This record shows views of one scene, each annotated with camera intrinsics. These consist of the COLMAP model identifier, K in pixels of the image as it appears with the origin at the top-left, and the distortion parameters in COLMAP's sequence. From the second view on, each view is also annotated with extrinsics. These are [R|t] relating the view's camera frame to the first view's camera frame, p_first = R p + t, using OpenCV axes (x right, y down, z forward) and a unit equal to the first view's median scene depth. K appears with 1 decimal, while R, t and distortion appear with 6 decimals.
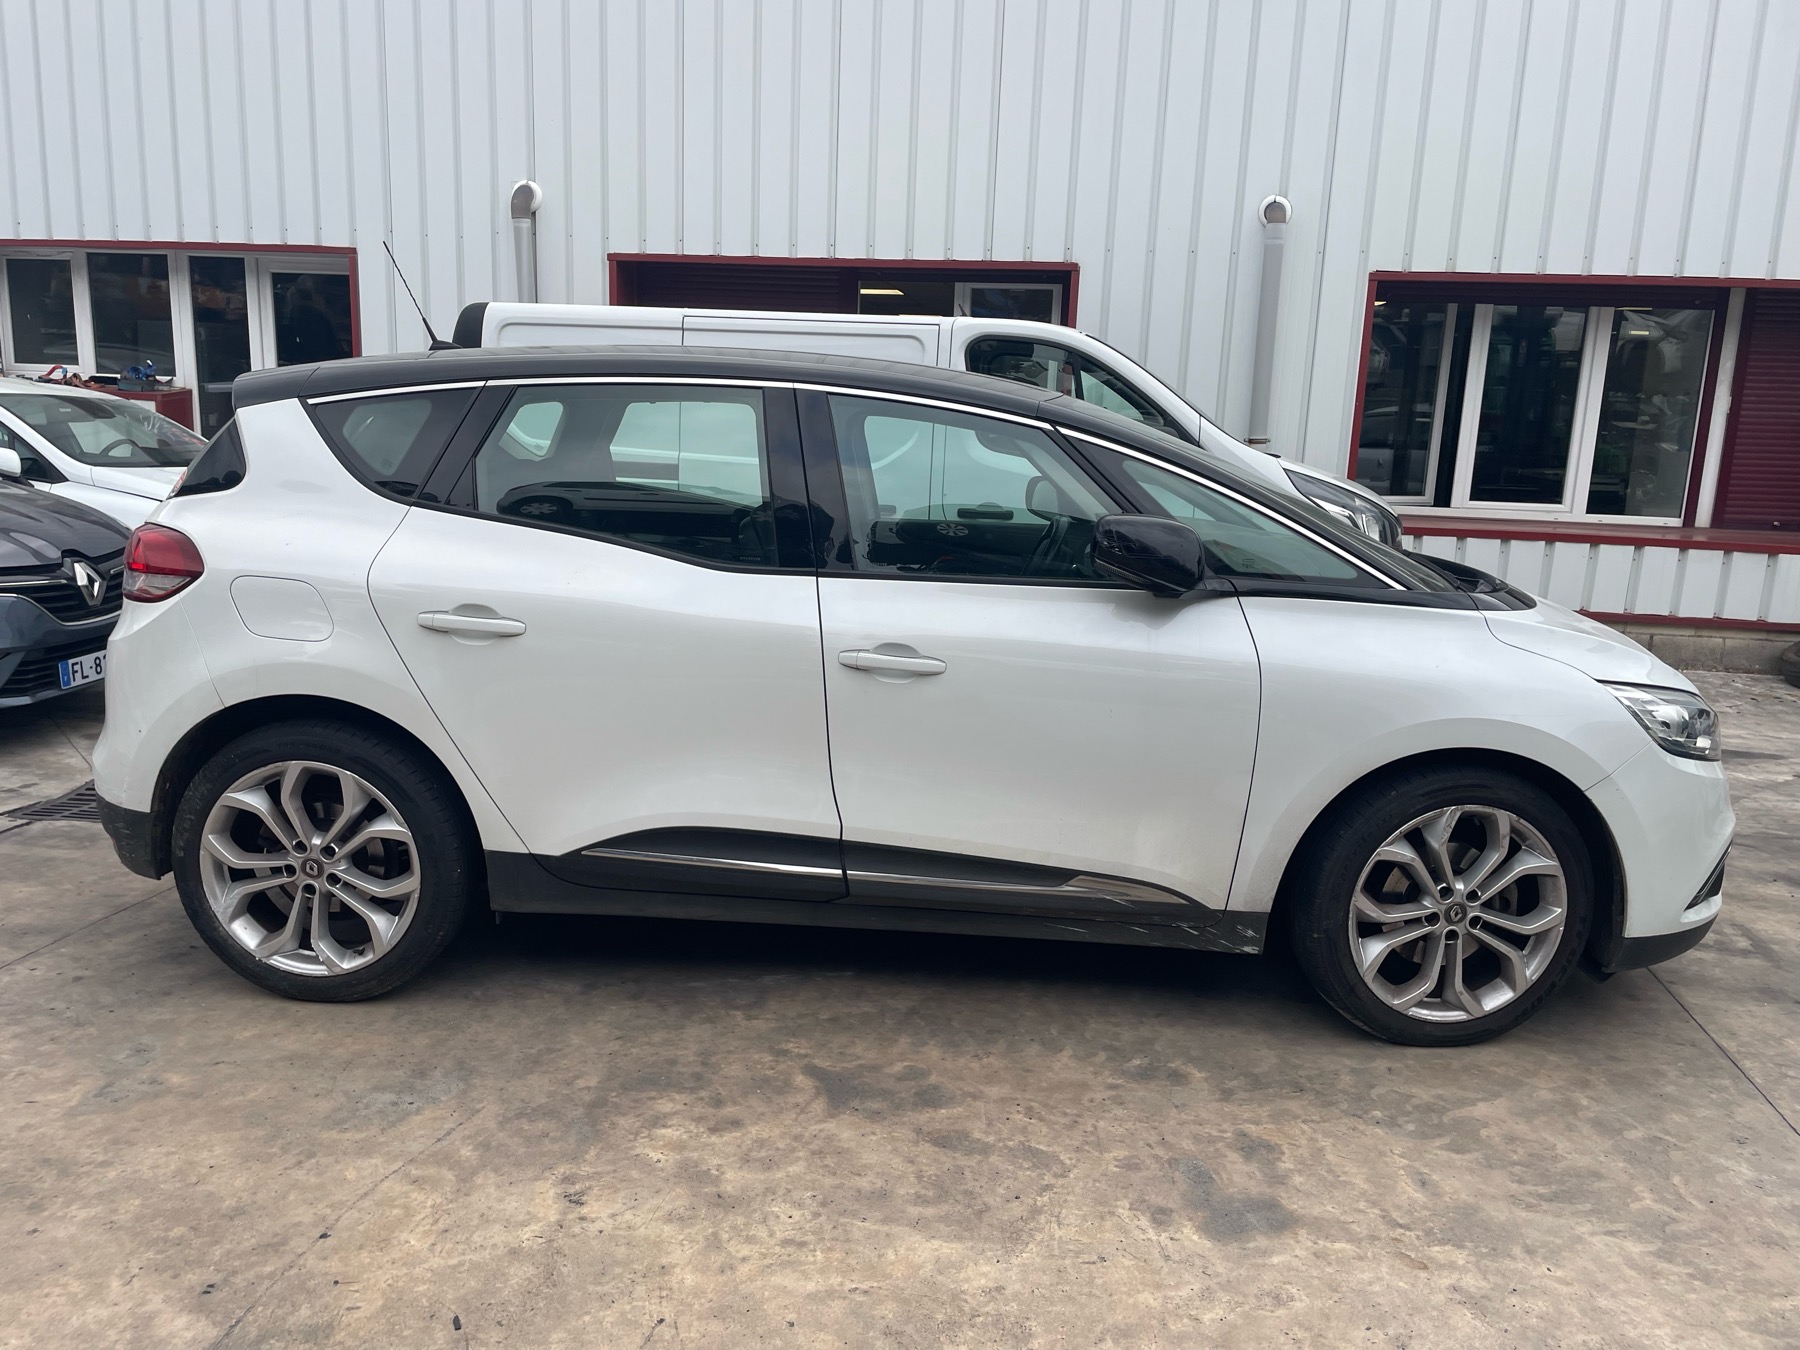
lens RADIAL K [[1358.8, 0, 885.1], [0, 1358.8, 674.7], [0, 0, 1]] dist [0.082369, -0.106437]
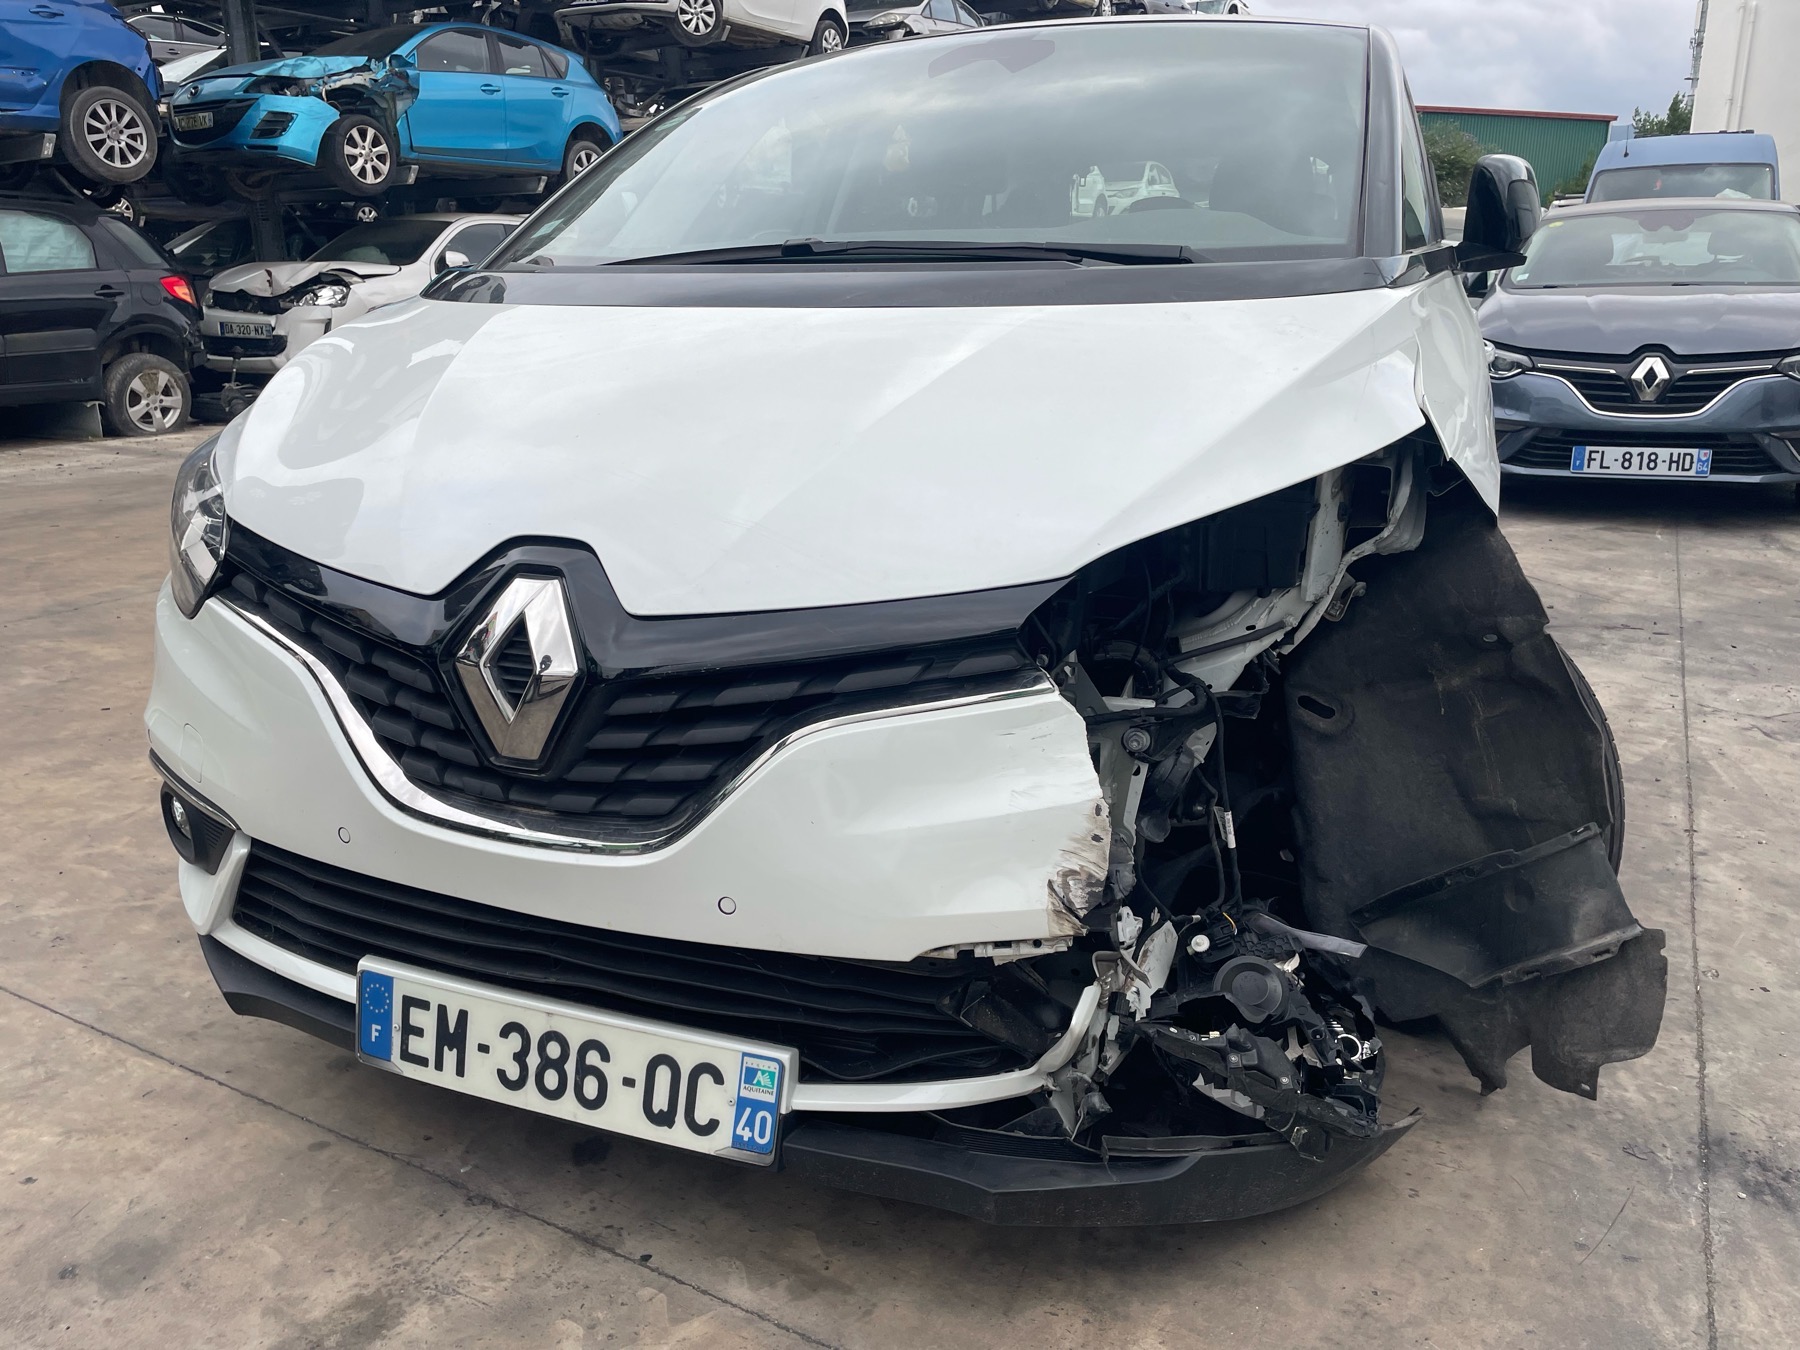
lens RADIAL K [[1358.8, 0, 884.4], [0, 1358.8, 673.3], [0, 0, 1]] dist [0.082369, -0.106437]
pose [[-0.346516, 0.231016, -0.909153, 1.094372], [-0.190142, 0.931783, 0.309237, -0.133767], [0.918571, 0.280023, -0.278952, 1.546952]]
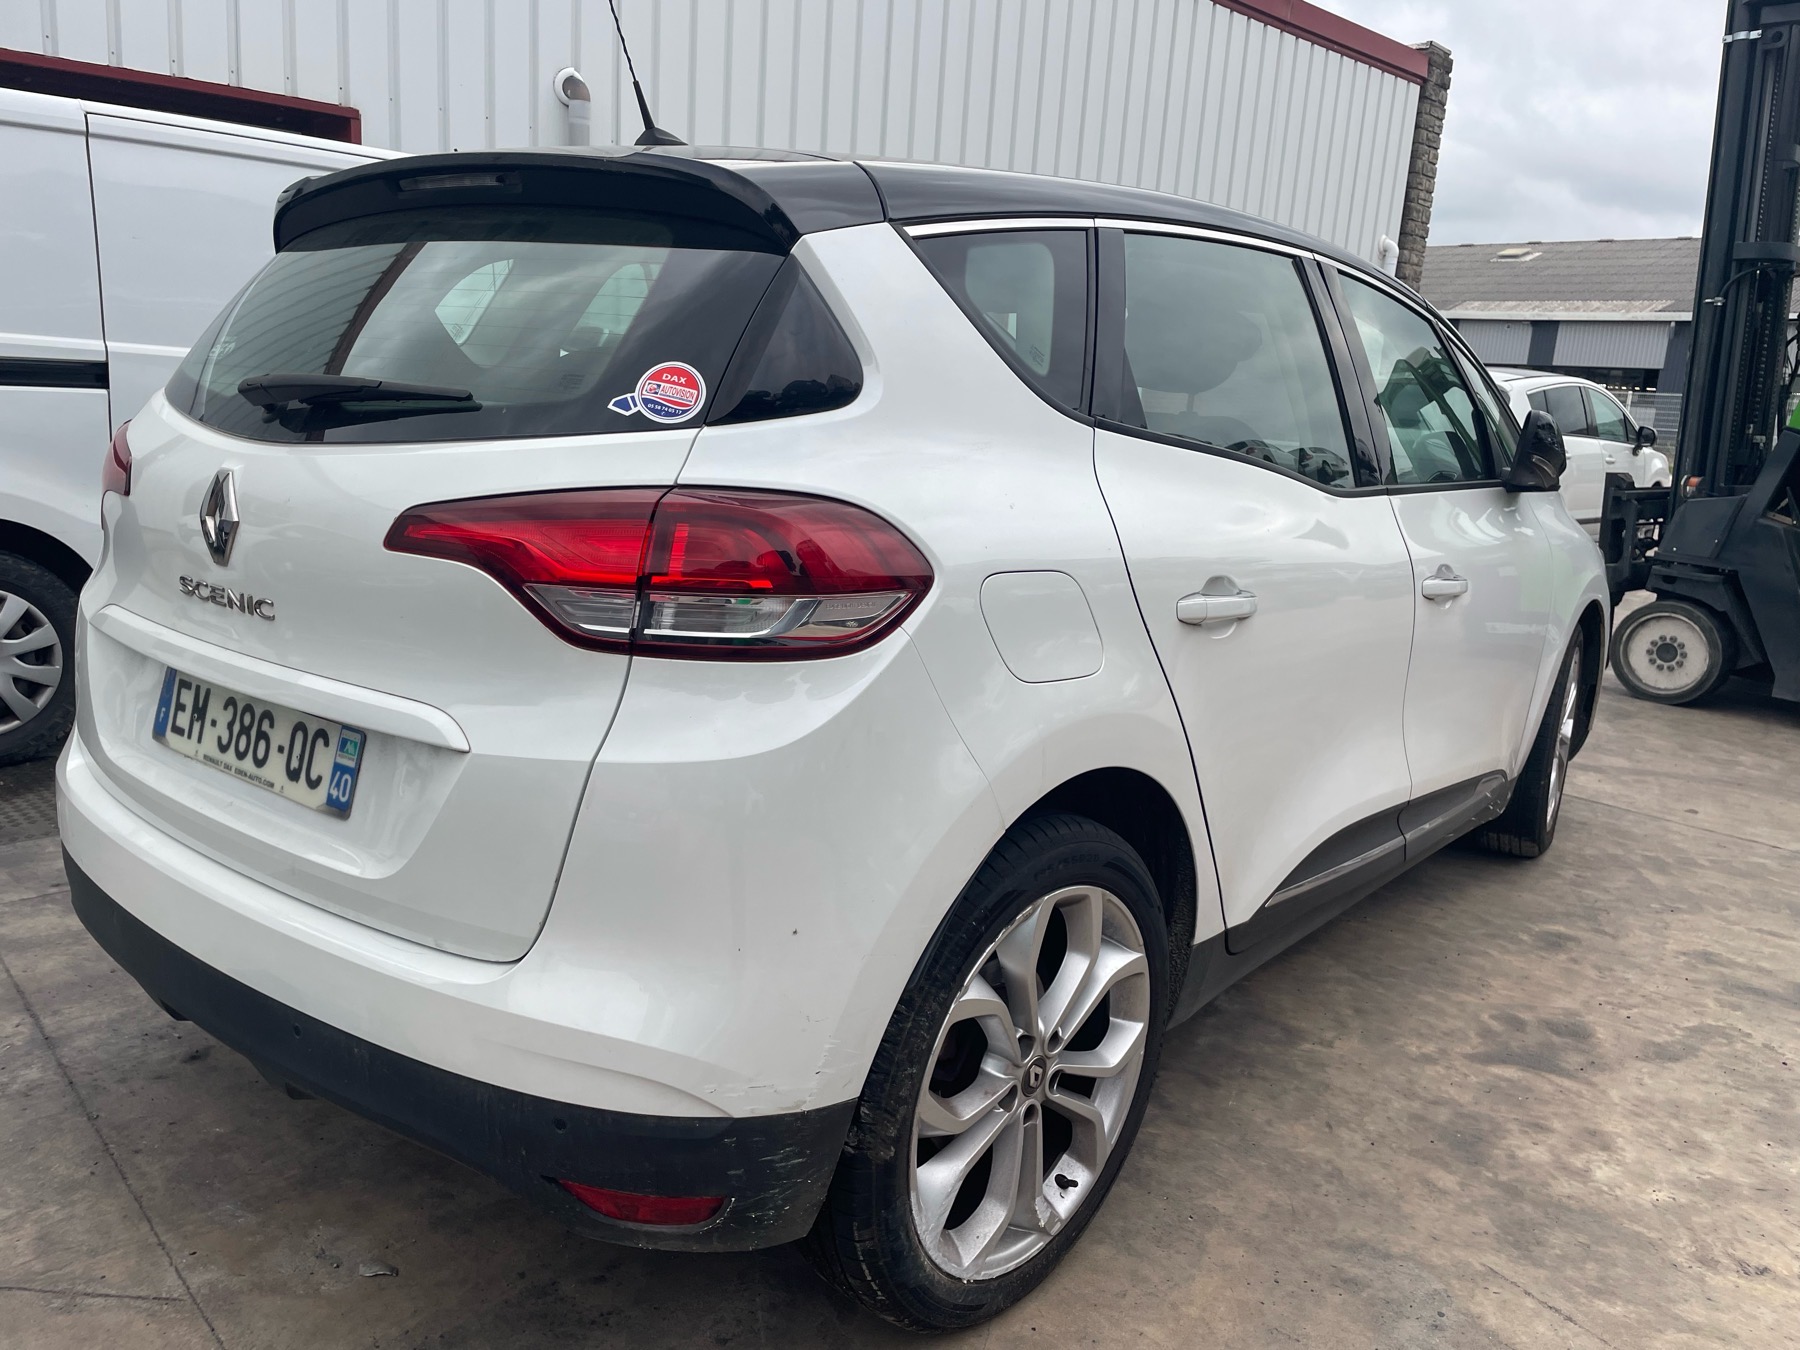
lens RADIAL K [[1358.8, 0, 908.7], [0, 1358.8, 680.8], [0, 0, 1]] dist [0.082369, -0.106437]
pose [[0.605843, -0.171835, 0.776806, -0.927039], [0.121908, 0.984916, 0.122793, -0.103091], [-0.786189, 0.020306, 0.617653, 0.744475]]
